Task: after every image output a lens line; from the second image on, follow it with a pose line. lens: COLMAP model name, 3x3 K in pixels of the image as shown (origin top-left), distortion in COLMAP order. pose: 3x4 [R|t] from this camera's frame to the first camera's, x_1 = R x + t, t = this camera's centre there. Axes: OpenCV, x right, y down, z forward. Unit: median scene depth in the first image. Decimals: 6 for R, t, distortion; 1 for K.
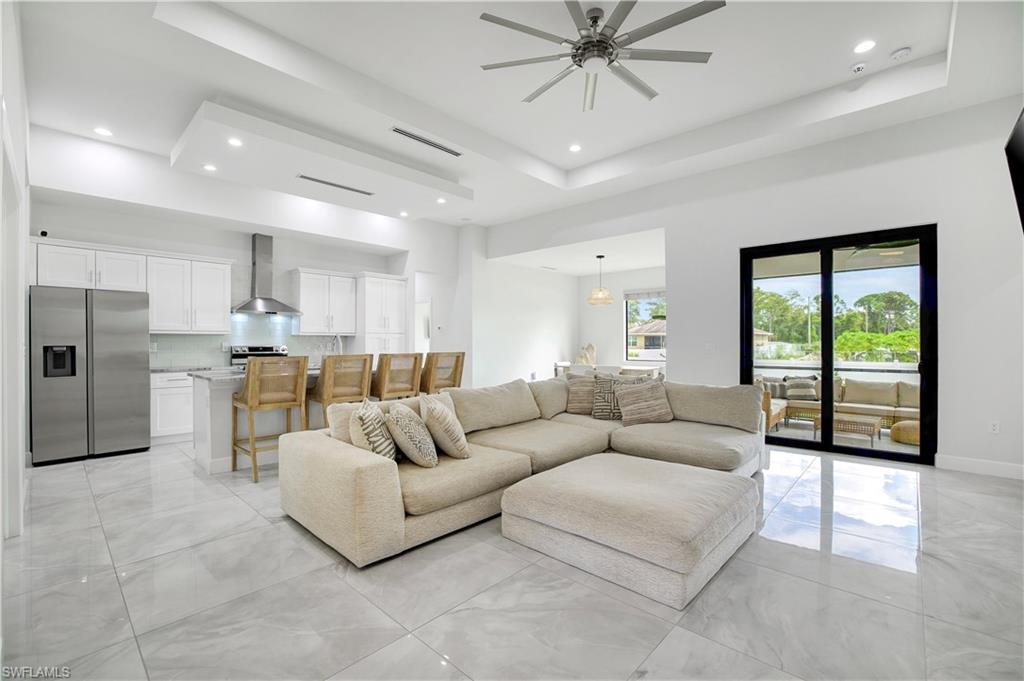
lens RADIAL K [[445.2, 0, 510.0], [0, 445.2, 345.8], [0, 0, 1]] dist [-0.036954, 0.008797]
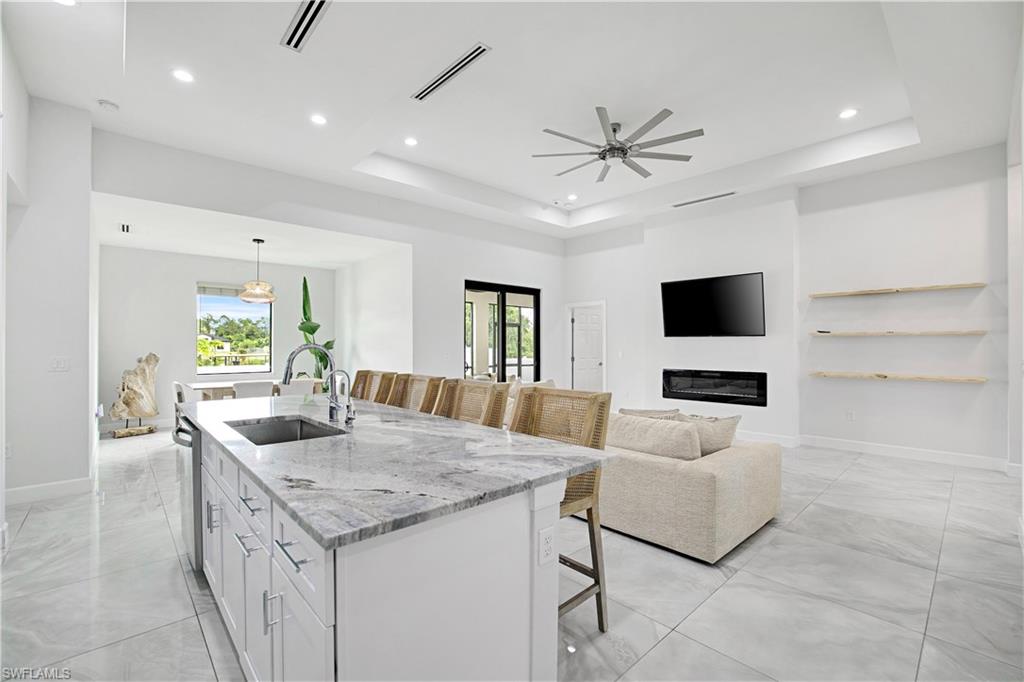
lens RADIAL K [[445.2, 0, 515.2], [0, 445.2, 344.3], [0, 0, 1]] dist [-0.036954, 0.008797]
pose [[0.067169, 0.004080, 0.997733, -0.693814], [0.007475, 0.999962, -0.004592, -0.018187], [-0.997714, 0.007767, 0.067136, 0.666407]]
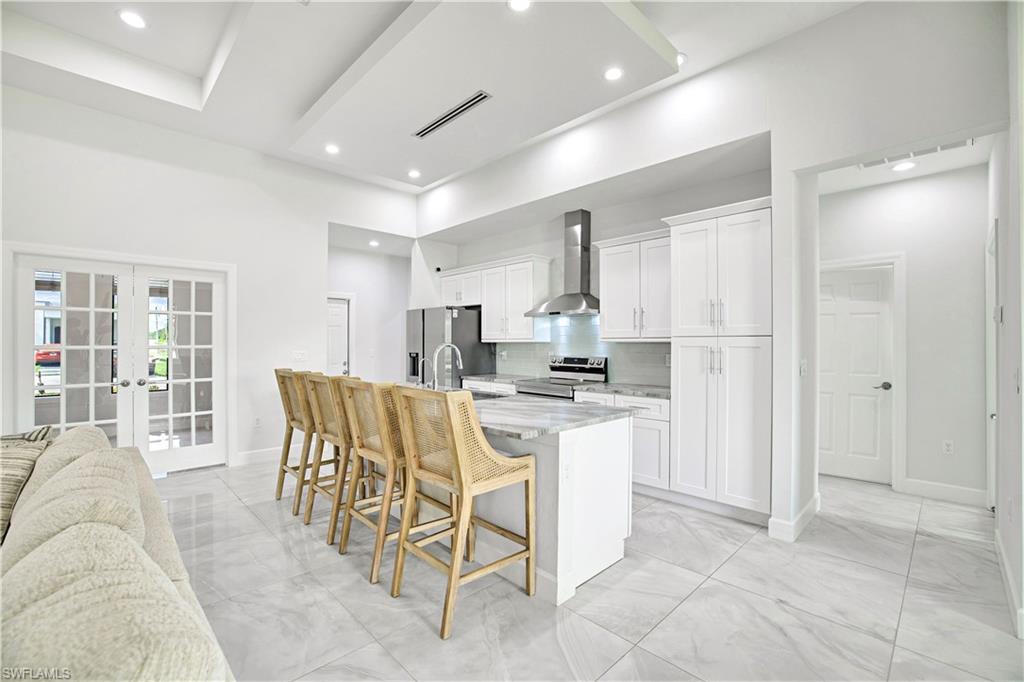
lens RADIAL K [[445.2, 0, 517.8], [0, 445.2, 347.9], [0, 0, 1]] dist [-0.036954, 0.008797]
pose [[-0.040659, 0.007297, -0.999146, 0.222142], [-0.012386, 0.999893, 0.007807, -0.020672], [0.999096, 0.012693, -0.040564, 0.964388]]
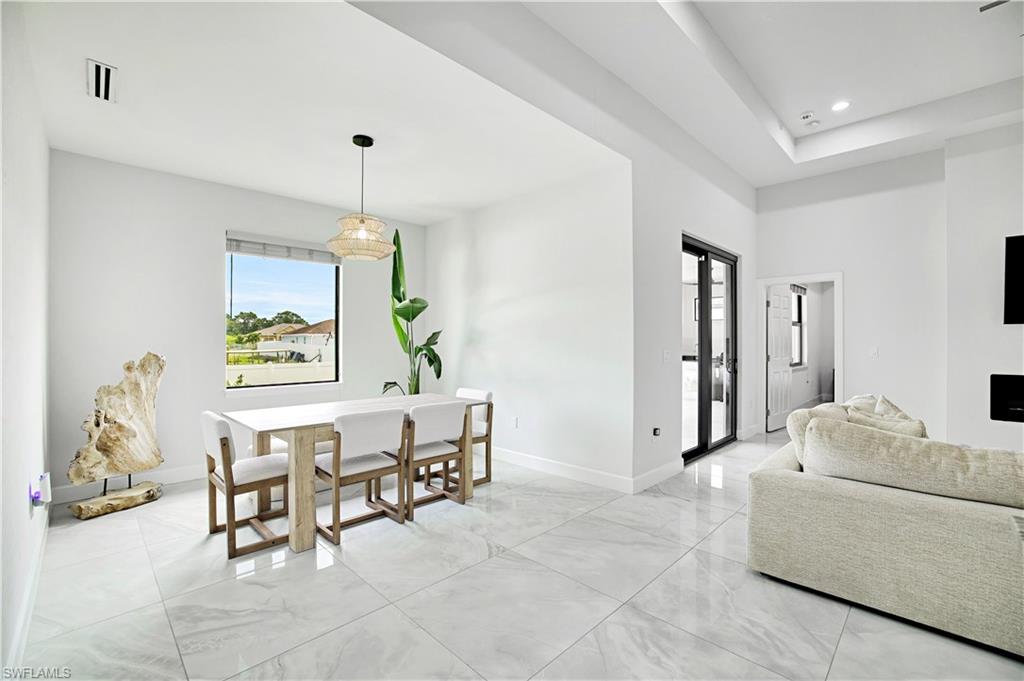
lens RADIAL K [[445.2, 0, 516.0], [0, 445.2, 342.1], [0, 0, 1]] dist [-0.036954, 0.008797]
pose [[0.027286, 0.000009, 0.999628, -0.258650], [0.008477, 0.999964, -0.000240, -0.017819], [-0.999592, 0.008480, 0.027285, 1.120457]]
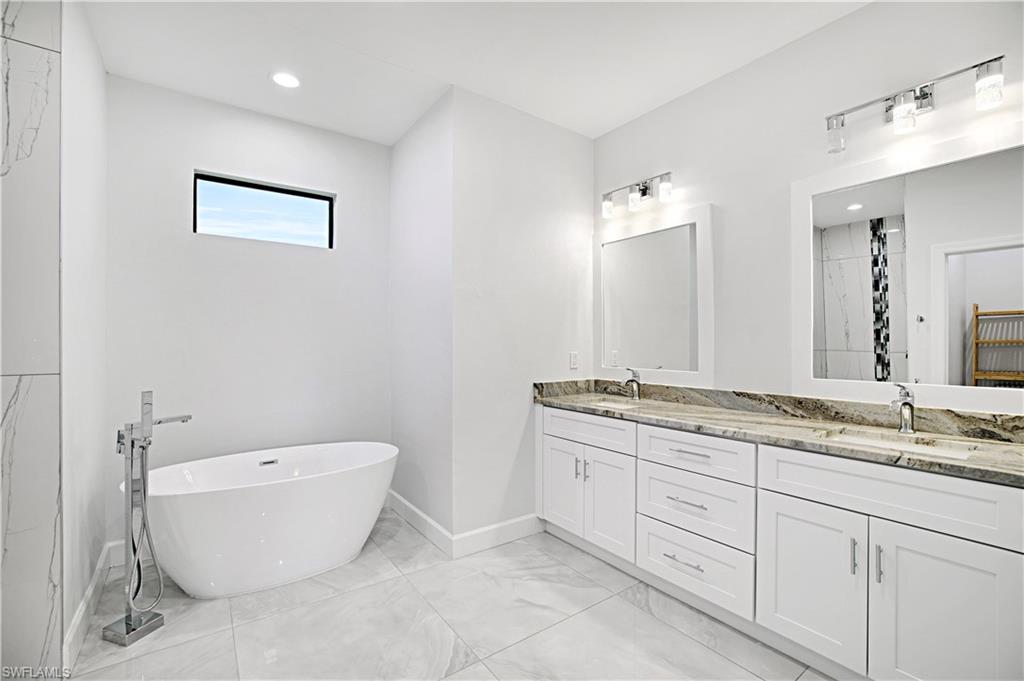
lens RADIAL K [[445.2, 0, 514.2], [0, 445.2, 341.5], [0, 0, 1]] dist [-0.036954, 0.008797]
pose [[-0.192217, -0.000731, -0.981352, 0.431285], [-0.007604, 0.999971, 0.000745, -0.012970], [0.981323, 0.007605, -0.192217, 1.395168]]
